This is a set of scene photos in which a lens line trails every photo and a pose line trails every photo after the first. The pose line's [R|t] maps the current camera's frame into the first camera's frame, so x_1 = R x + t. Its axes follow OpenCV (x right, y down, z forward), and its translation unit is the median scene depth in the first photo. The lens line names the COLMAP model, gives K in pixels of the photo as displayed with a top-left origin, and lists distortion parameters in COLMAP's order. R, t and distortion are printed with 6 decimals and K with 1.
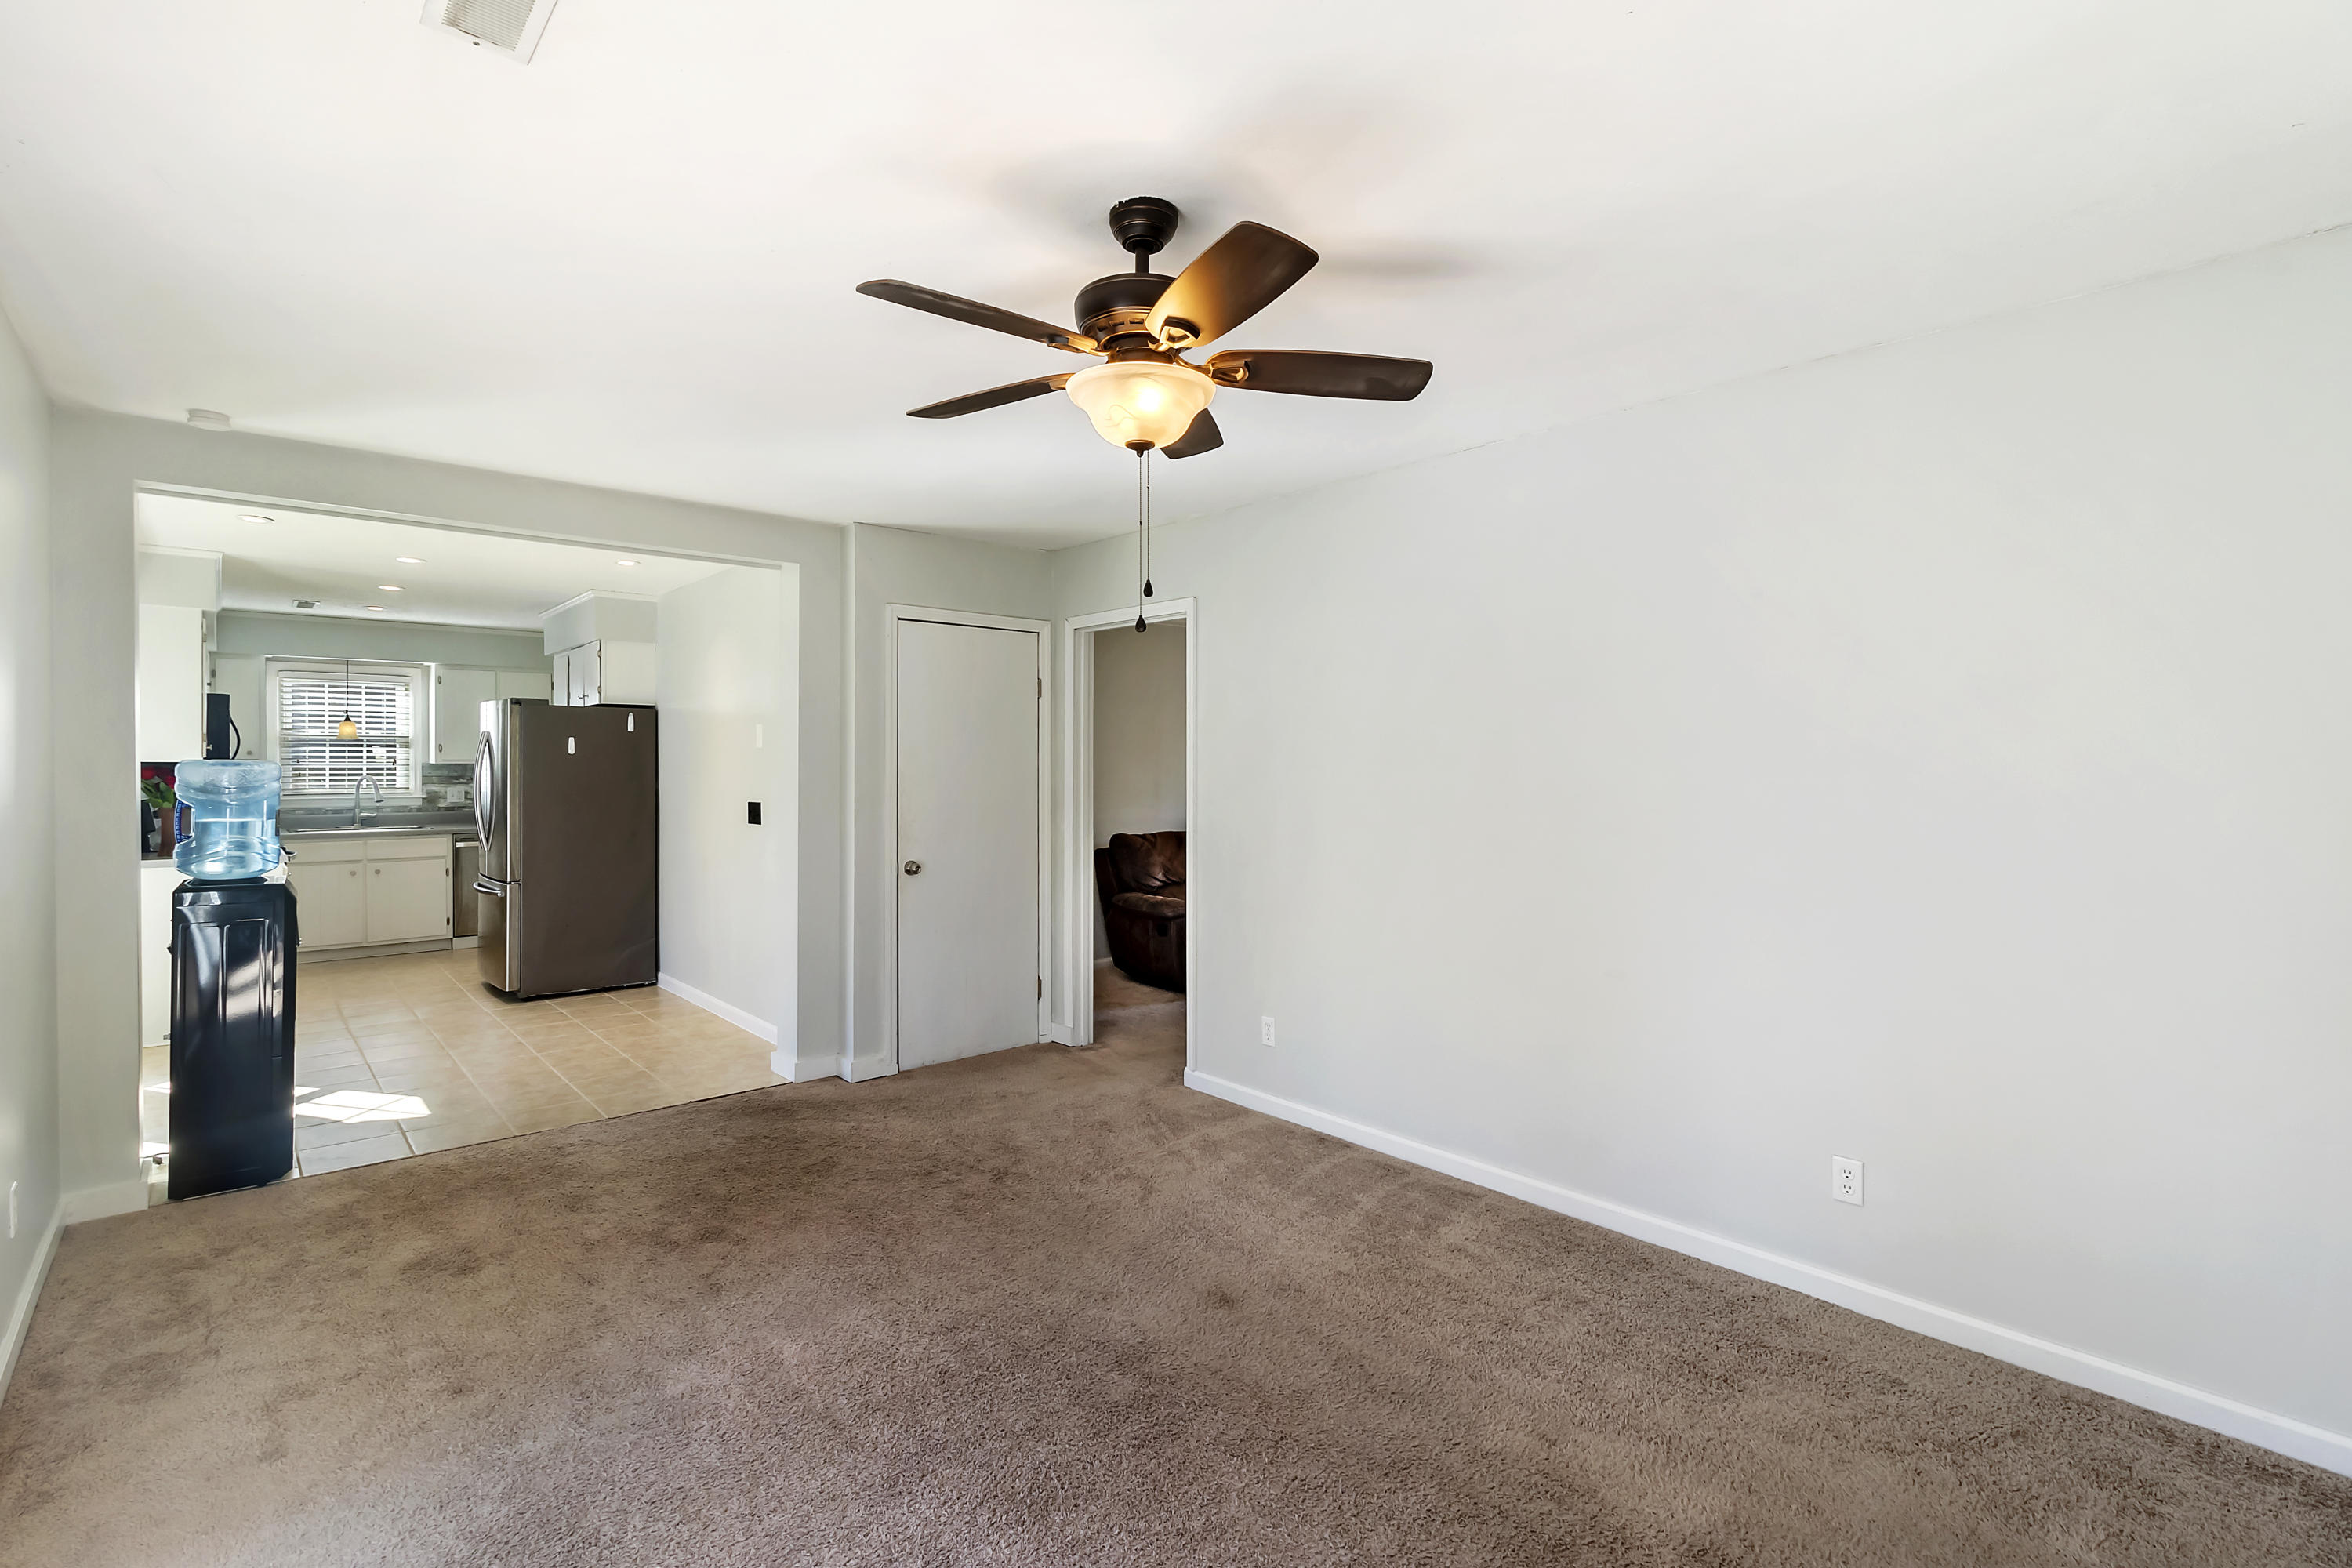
lens RADIAL K [[1072.5, 0, 1161.4], [0, 1072.5, 772.5], [0, 0, 1]] dist [-0.000453, 0.000135]
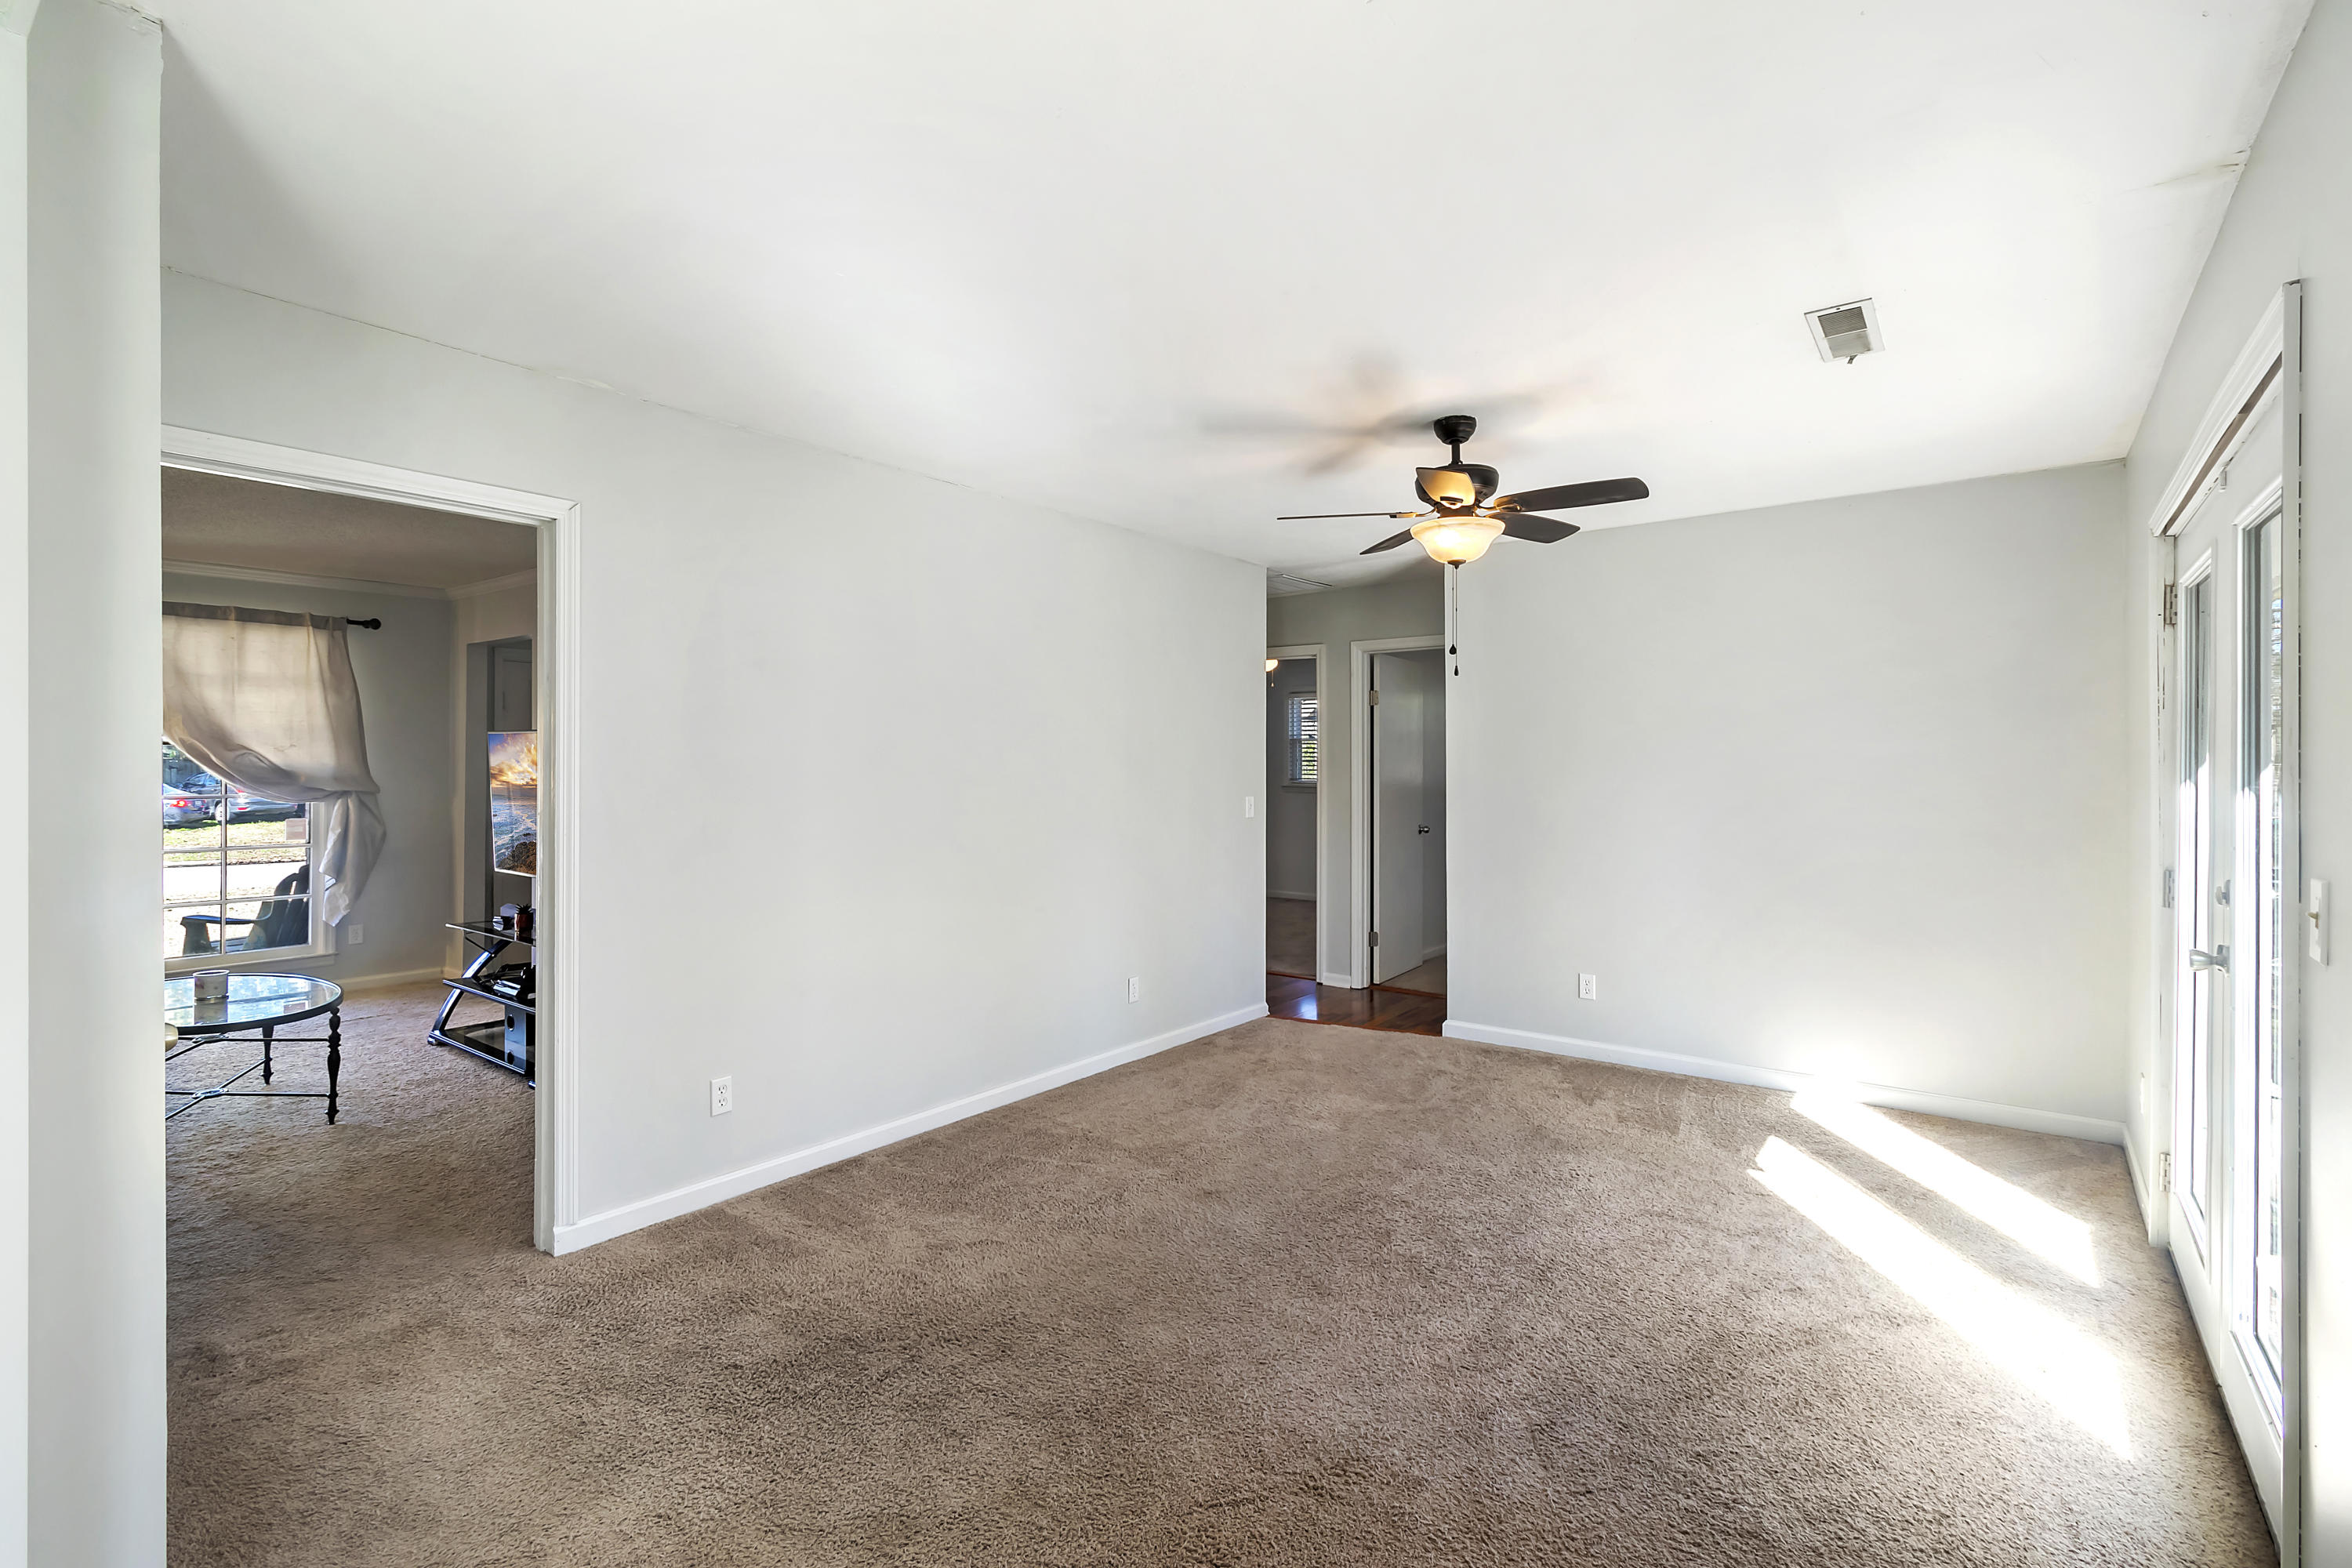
lens RADIAL K [[1120.8, 0, 1183.0], [0, 1120.8, 770.9], [0, 0, 1]] dist [0.000173, 0.000366]
pose [[-0.187796, -0.005271, 0.982194, -0.417472], [0.004919, 0.999968, 0.006307, -0.000023], [-0.982196, 0.006016, -0.187764, 0.444971]]
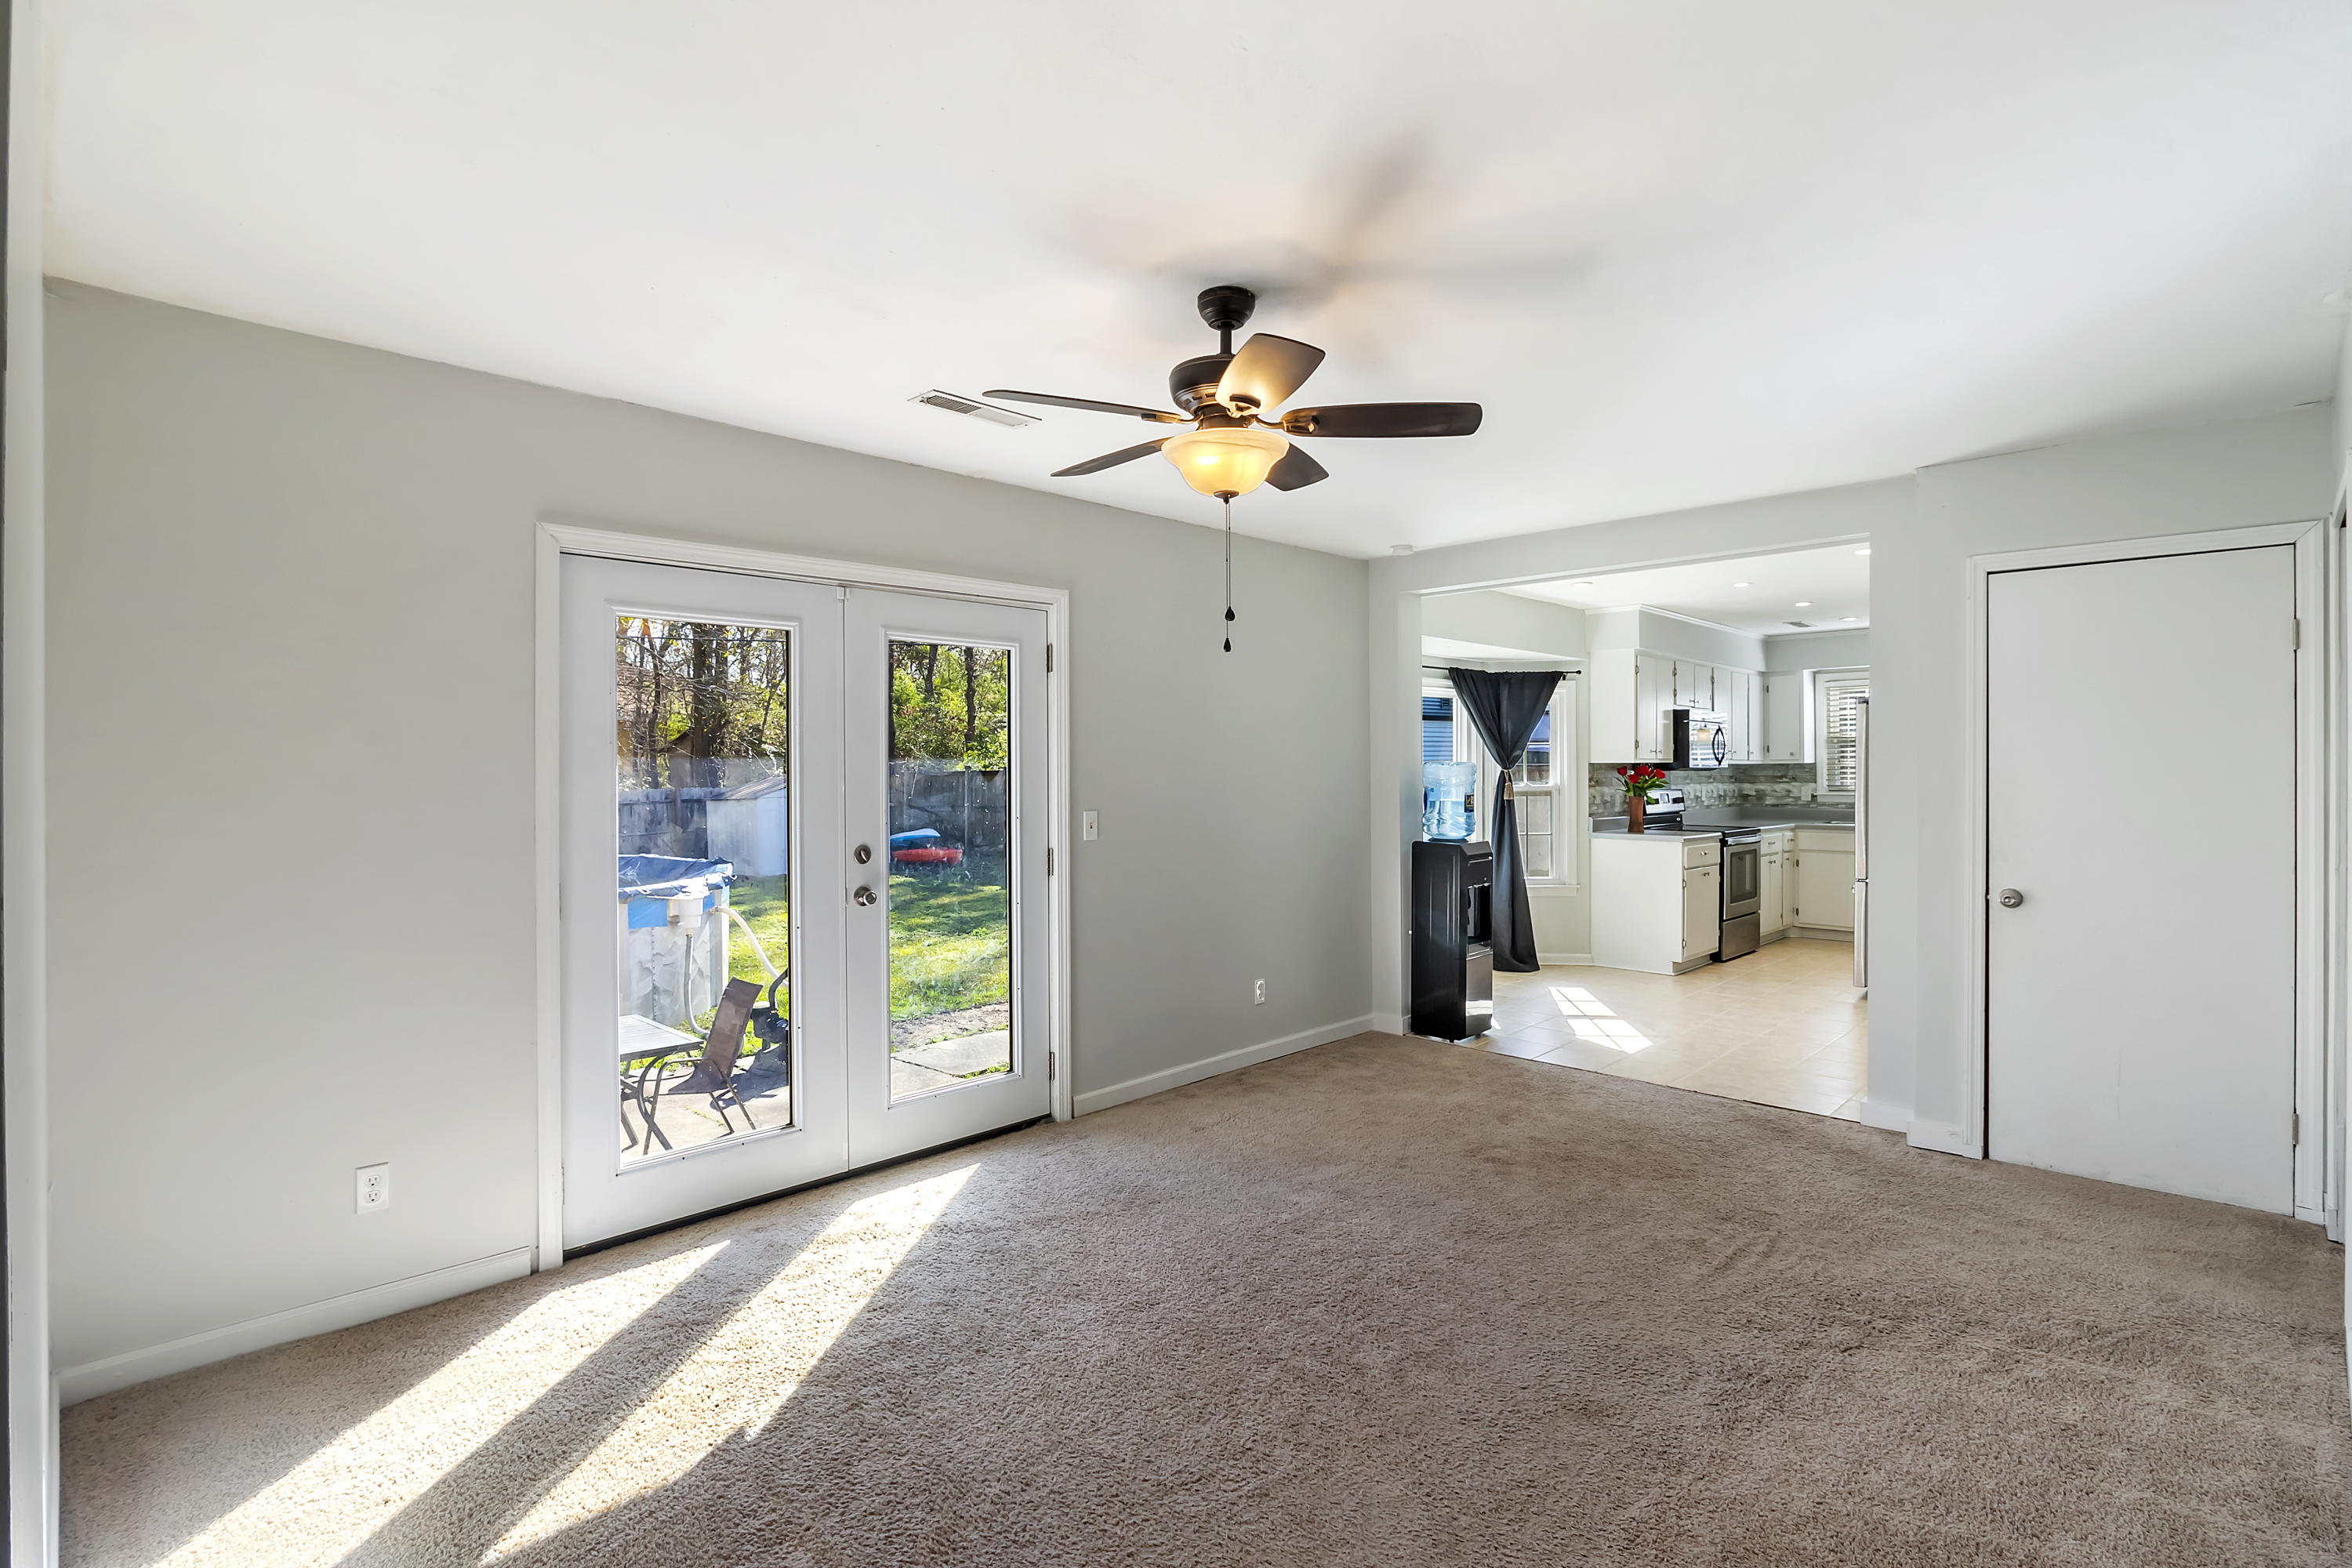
lens RADIAL K [[1120.8, 0, 1183.0], [0, 1120.8, 770.9], [0, 0, 1]] dist [0.000173, 0.000366]
pose [[0.088674, 0.001473, -0.996060, 0.311590], [-0.001735, 0.999998, 0.001325, -0.000130], [0.996059, 0.001611, 0.088676, 0.216204]]
